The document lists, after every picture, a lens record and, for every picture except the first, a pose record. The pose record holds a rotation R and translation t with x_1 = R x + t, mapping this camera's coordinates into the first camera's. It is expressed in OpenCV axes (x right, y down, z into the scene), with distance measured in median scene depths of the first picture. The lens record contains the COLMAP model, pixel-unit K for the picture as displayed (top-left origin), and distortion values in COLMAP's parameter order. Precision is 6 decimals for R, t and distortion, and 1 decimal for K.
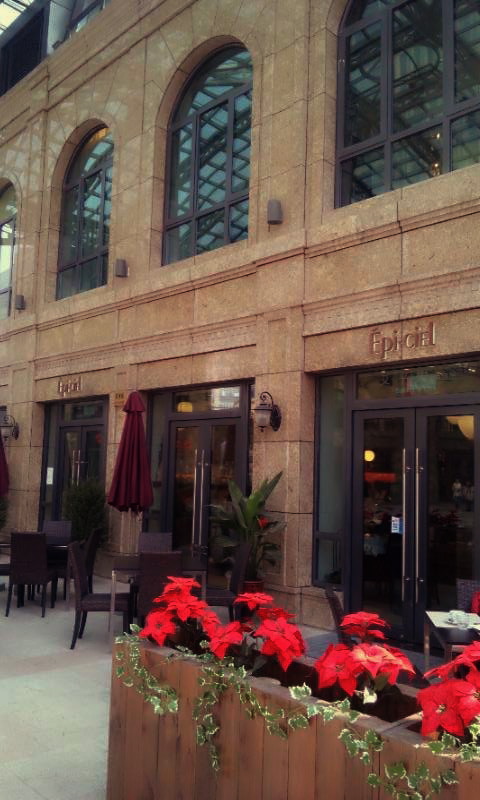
lens RADIAL K [[667.9, 0, 239.4], [0, 667.9, 423.0], [0, 0, 1]] dist [0.102303, -0.192509]
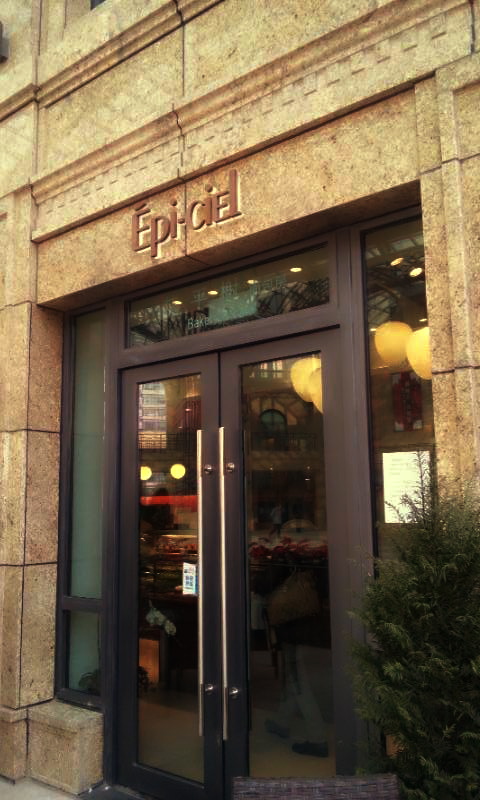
lens RADIAL K [[667.9, 0, 239.4], [0, 667.9, 423.0], [0, 0, 1]] dist [0.102303, -0.192509]
pose [[0.989045, -0.024012, 0.145651, 0.196865], [0.030881, 0.998506, -0.045086, 0.056039], [-0.144351, 0.049090, 0.988308, 0.476147]]
